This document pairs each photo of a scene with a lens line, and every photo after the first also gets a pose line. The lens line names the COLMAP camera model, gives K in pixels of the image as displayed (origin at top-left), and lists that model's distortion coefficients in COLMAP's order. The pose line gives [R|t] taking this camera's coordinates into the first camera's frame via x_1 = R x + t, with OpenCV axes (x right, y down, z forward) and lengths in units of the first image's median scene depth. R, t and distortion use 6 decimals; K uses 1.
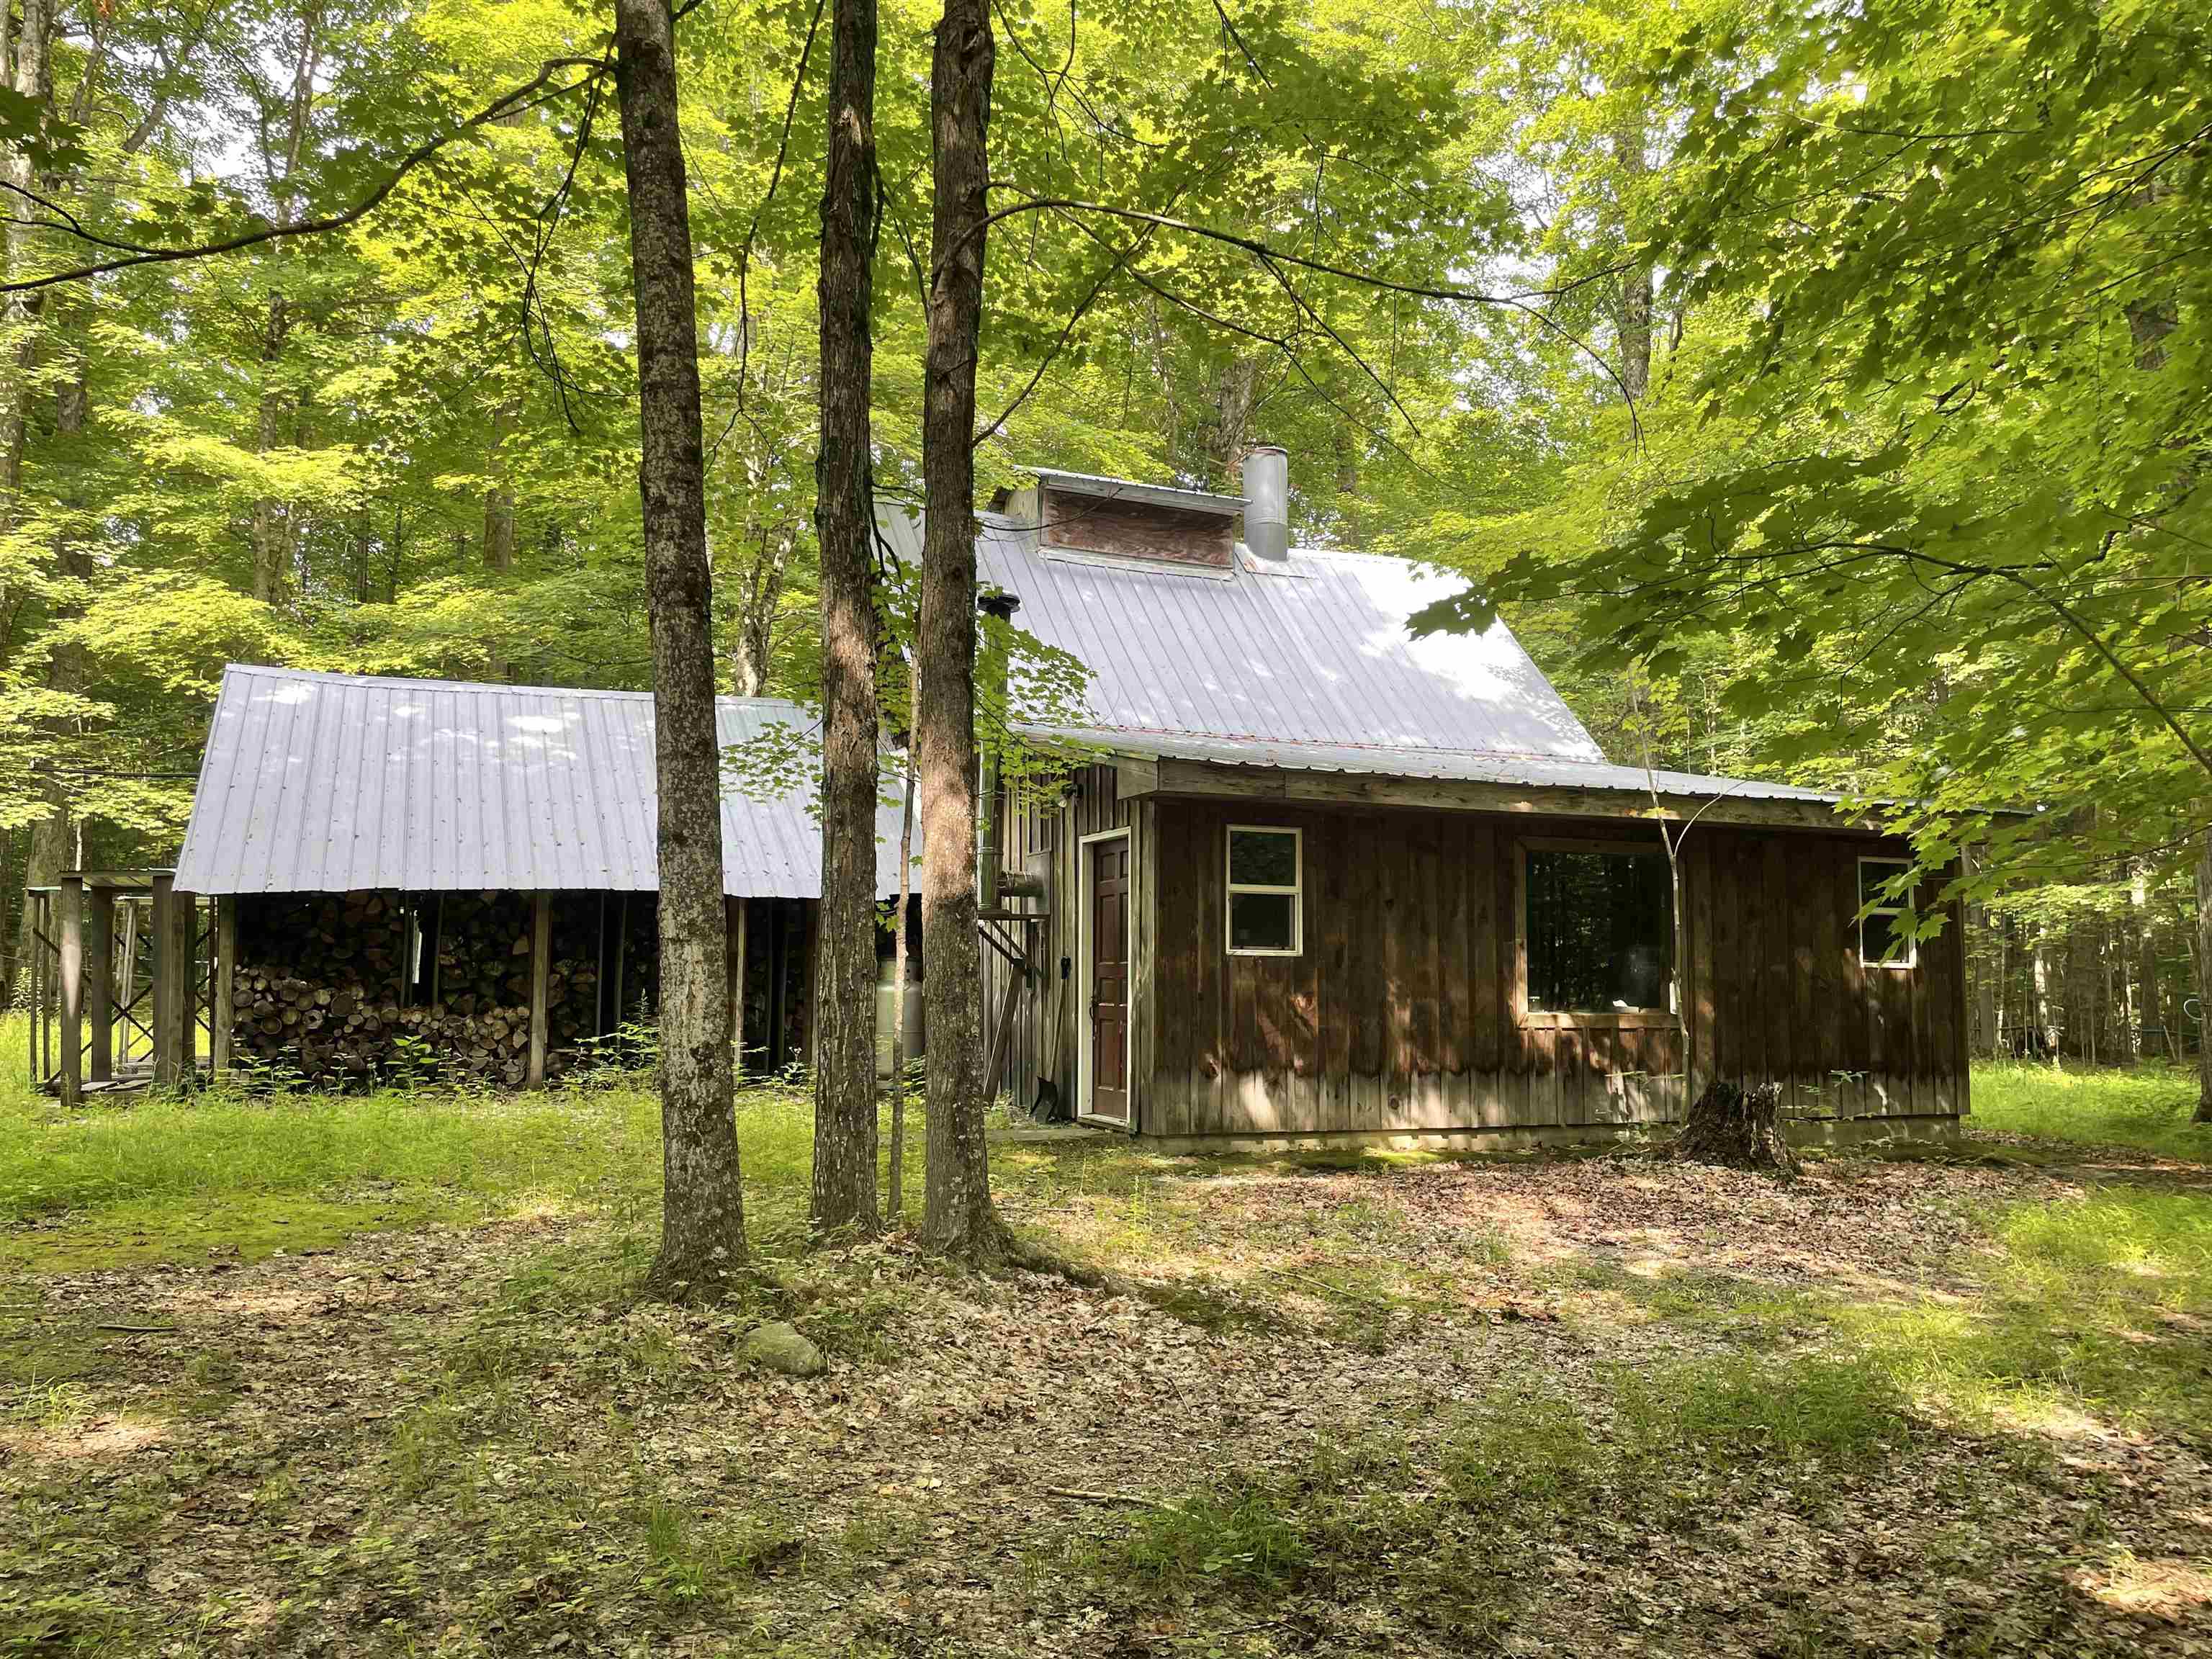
lens RADIAL K [[1650.8, 0, 1116.7], [0, 1650.8, 823.3], [0, 0, 1]] dist [0.084114, -0.109790]
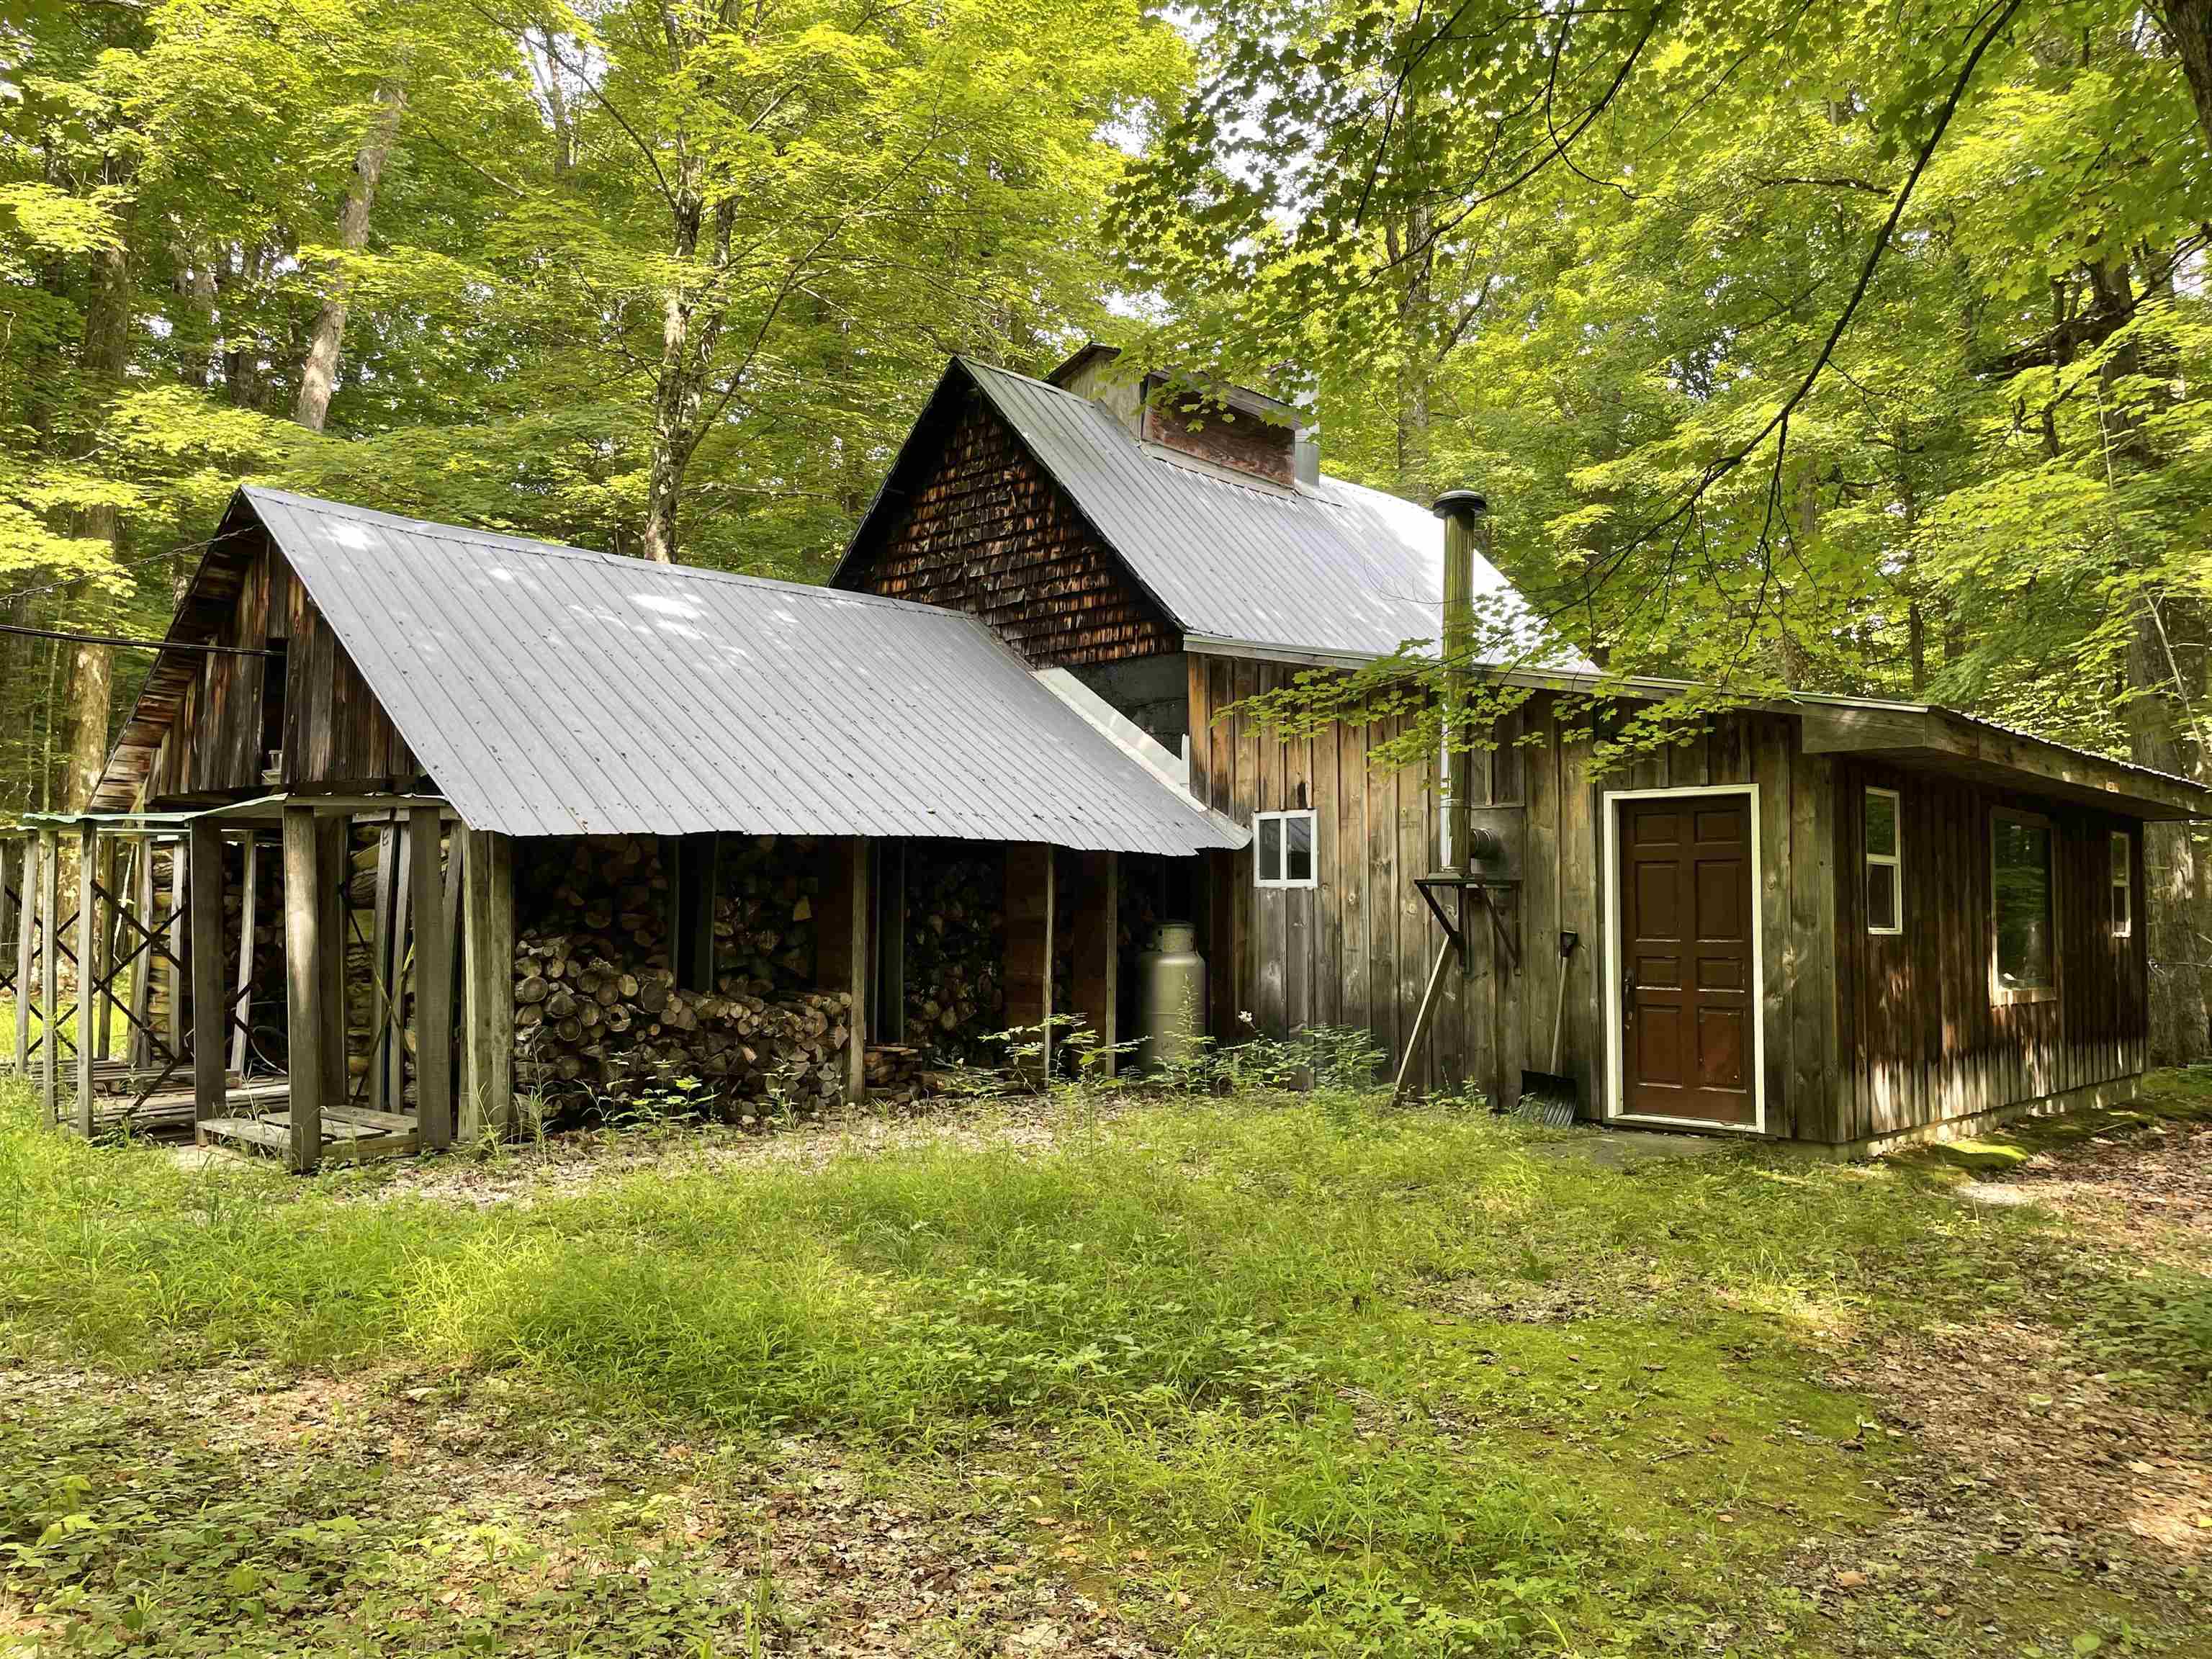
lens RADIAL K [[1650.8, 0, 1116.7], [0, 1650.8, 823.3], [0, 0, 1]] dist [0.084114, -0.109790]
pose [[0.924281, 0.023207, 0.381006, -0.546053], [-0.038956, 0.998673, 0.033675, 0.005228], [-0.379719, -0.045968, 0.923959, 0.284240]]
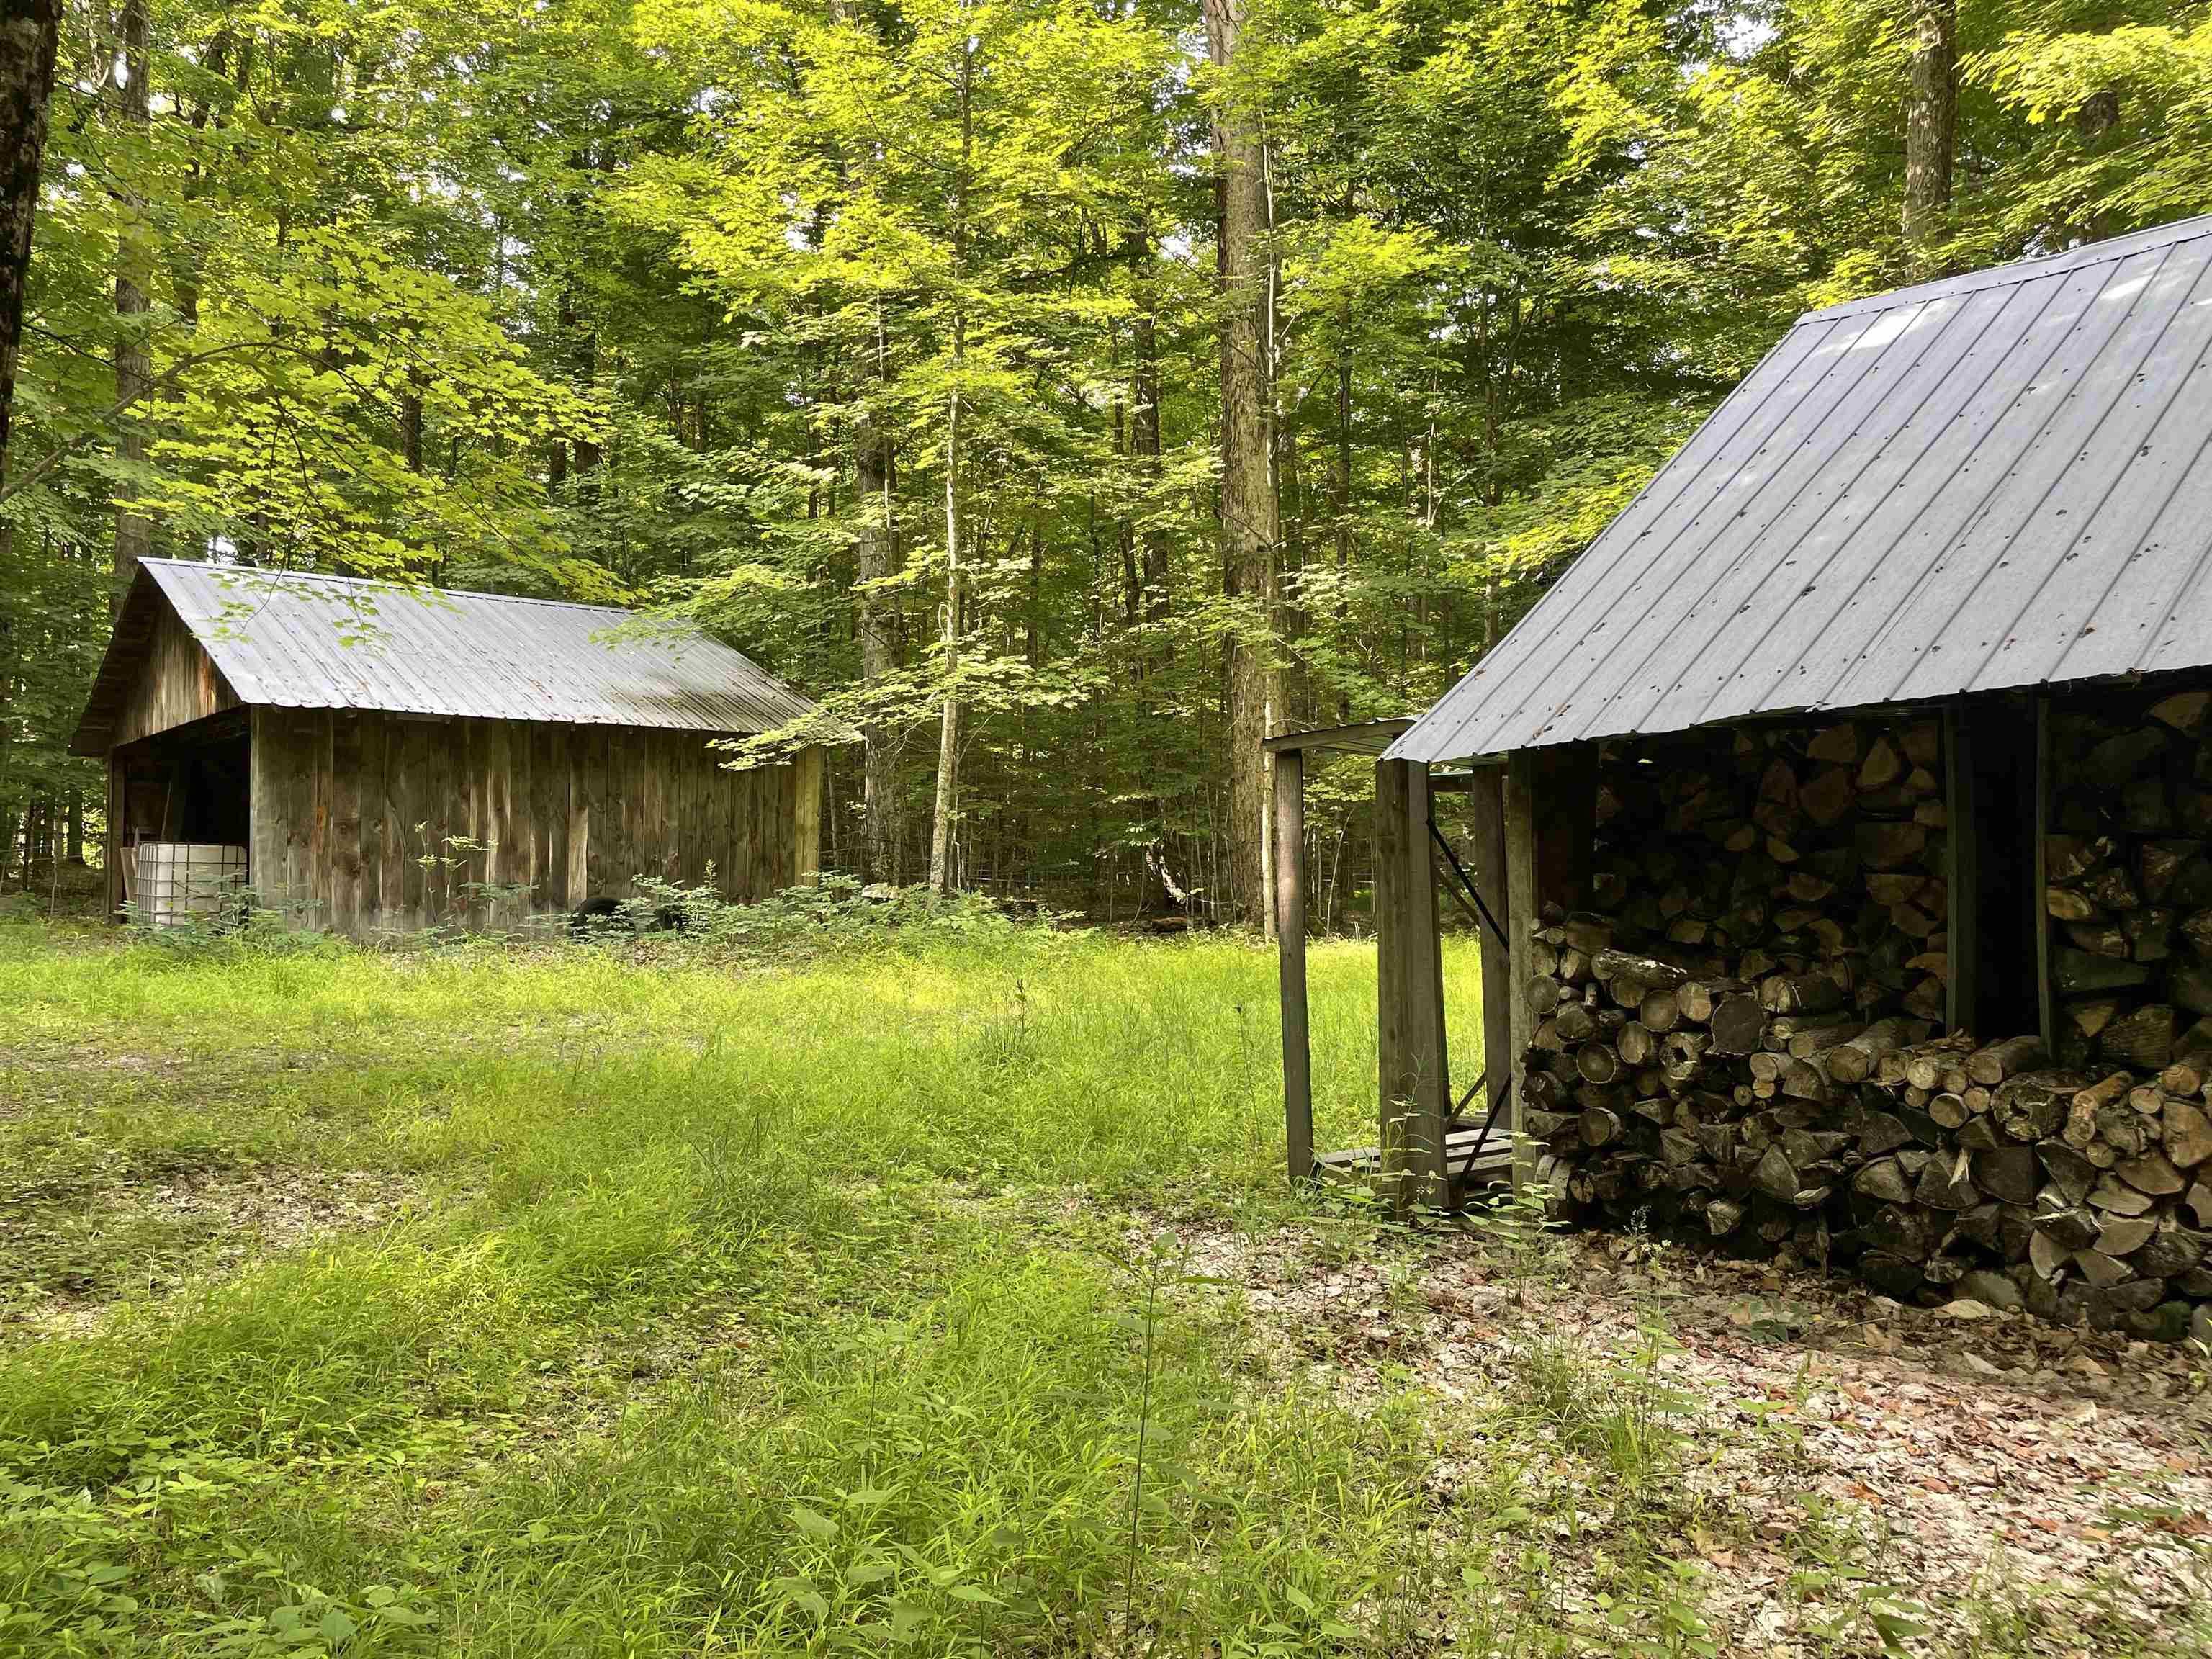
lens RADIAL K [[1650.8, 0, 1116.7], [0, 1650.8, 823.3], [0, 0, 1]] dist [0.084114, -0.109790]
pose [[0.292272, -0.042417, -0.955394, -0.134349], [0.096237, 0.995249, -0.014746, 0.053865], [0.951481, -0.087634, 0.294965, 0.748913]]
